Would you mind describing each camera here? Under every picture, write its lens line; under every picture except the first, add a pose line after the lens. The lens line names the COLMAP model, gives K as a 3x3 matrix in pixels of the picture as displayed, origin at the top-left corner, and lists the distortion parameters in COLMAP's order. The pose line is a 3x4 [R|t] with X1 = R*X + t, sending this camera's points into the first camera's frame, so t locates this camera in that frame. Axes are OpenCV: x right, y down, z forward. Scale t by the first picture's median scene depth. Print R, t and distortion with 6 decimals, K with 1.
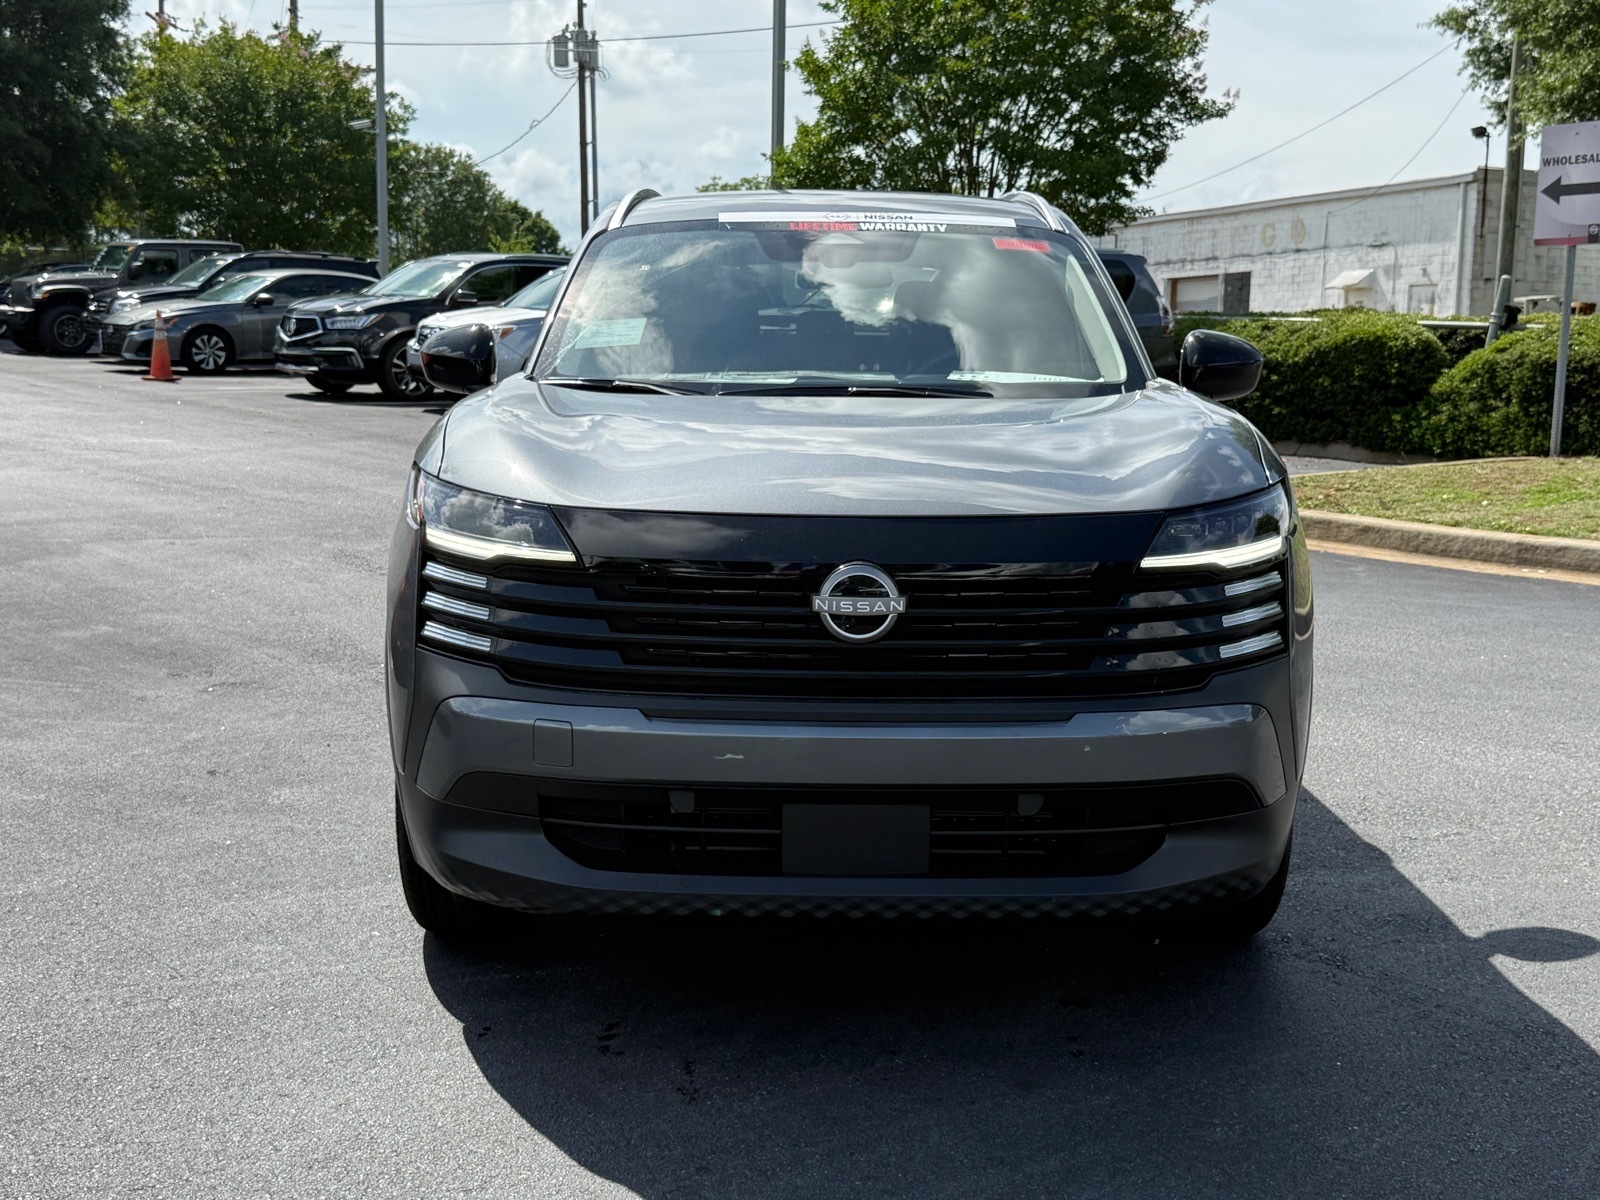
lens RADIAL K [[1911.4, 0, 800.0], [0, 1911.4, 600.0], [0, 0, 1]] dist [0.187667, -0.437319]
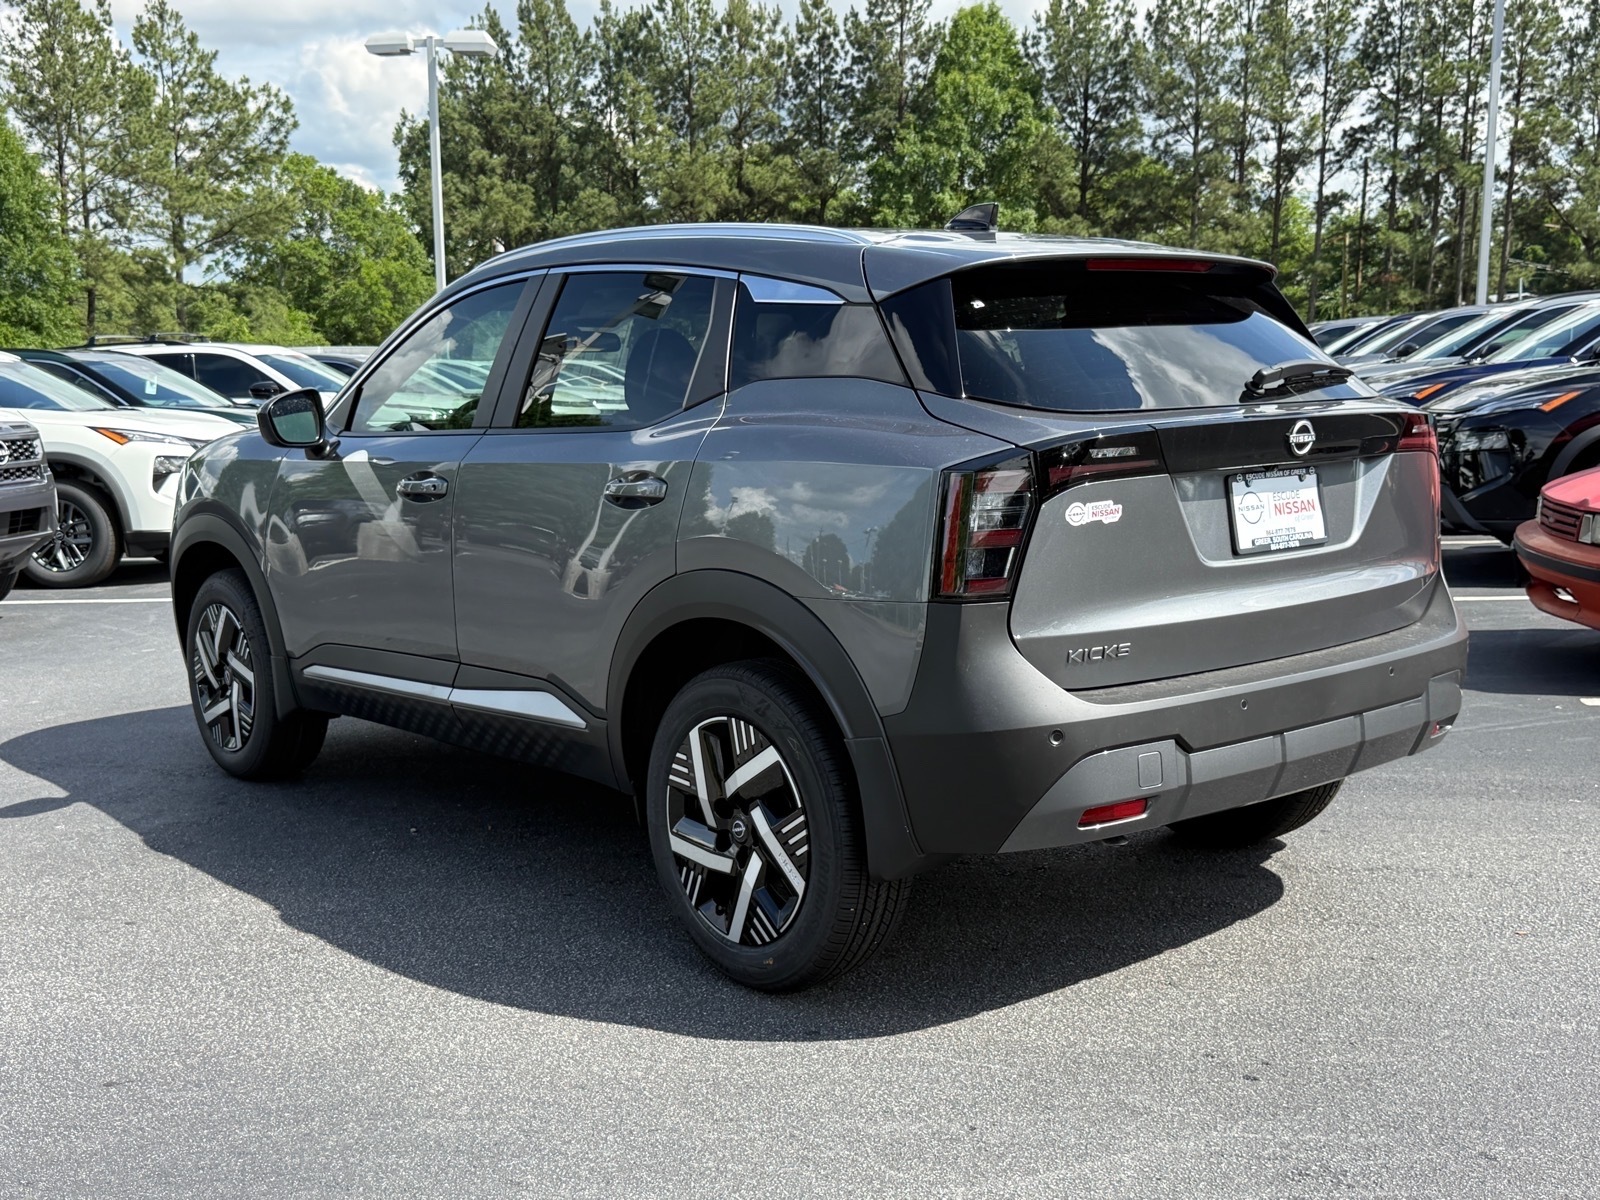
lens RADIAL K [[1717.6, 0, 800.0], [0, 1717.6, 600.0], [0, 0, 1]] dist [0.123952, -0.255975]
pose [[-0.767690, 0.095175, -0.633714, 0.737494], [-0.076452, 0.968244, 0.238032, -0.328439], [0.636244, 0.231184, -0.736035, 2.251876]]
